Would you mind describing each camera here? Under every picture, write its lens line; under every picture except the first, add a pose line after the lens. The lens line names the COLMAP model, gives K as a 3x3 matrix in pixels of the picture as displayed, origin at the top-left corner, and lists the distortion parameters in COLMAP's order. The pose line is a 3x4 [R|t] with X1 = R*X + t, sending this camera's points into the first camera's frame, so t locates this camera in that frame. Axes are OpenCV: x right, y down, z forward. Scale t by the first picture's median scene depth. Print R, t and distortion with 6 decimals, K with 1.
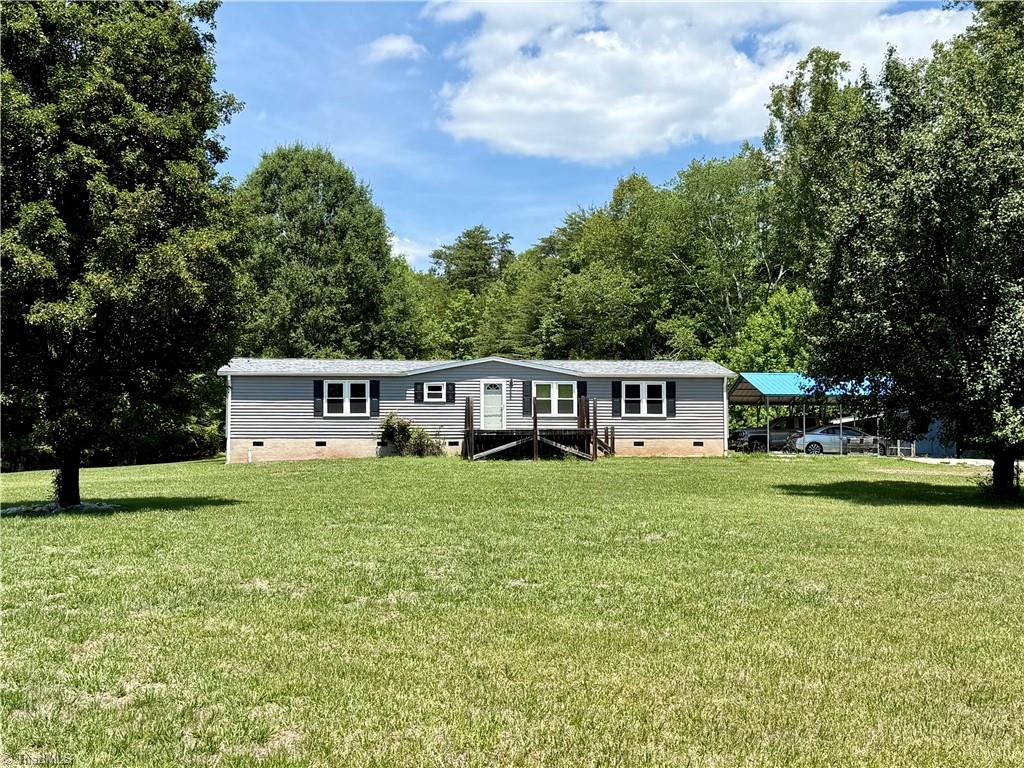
lens RADIAL K [[1388.5, 0, 512.0], [0, 1388.5, 384.0], [0, 0, 1]] dist [0.140028, 0.048696]
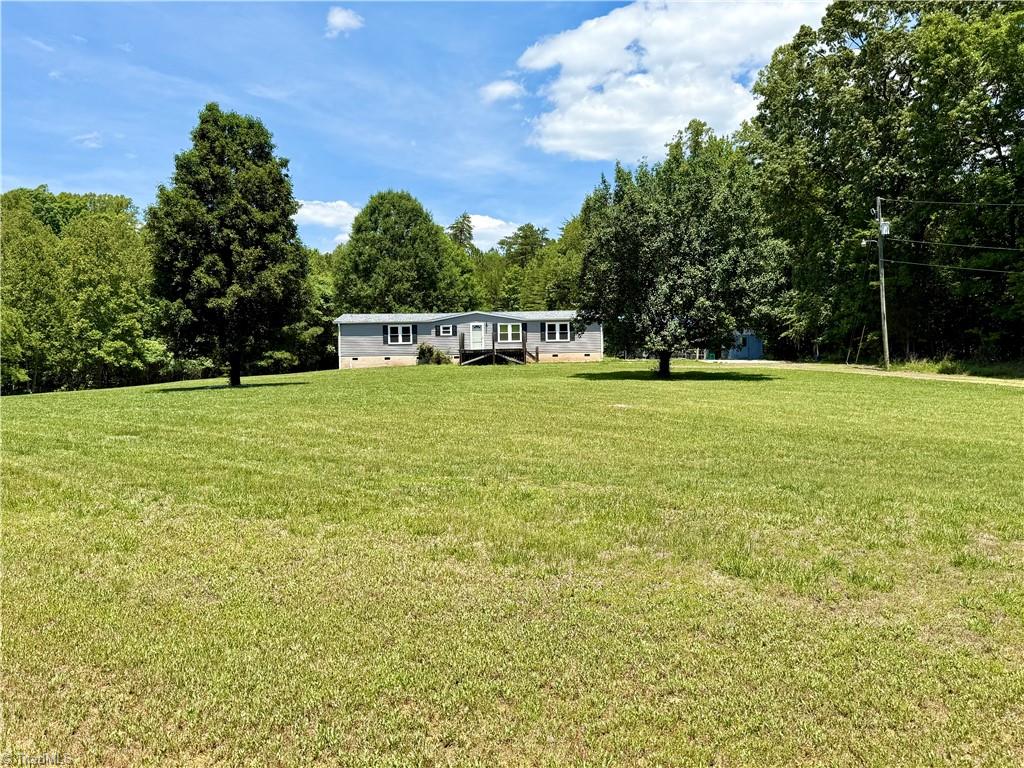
lens RADIAL K [[959.9, 0, 512.0], [0, 959.9, 384.0], [0, 0, 1]] dist [0.223357, 0.000218]
pose [[0.994698, -0.015444, -0.101674, 0.167164], [0.022271, 0.997547, 0.066361, -0.006260], [0.100400, -0.068273, 0.992602, -0.301553]]
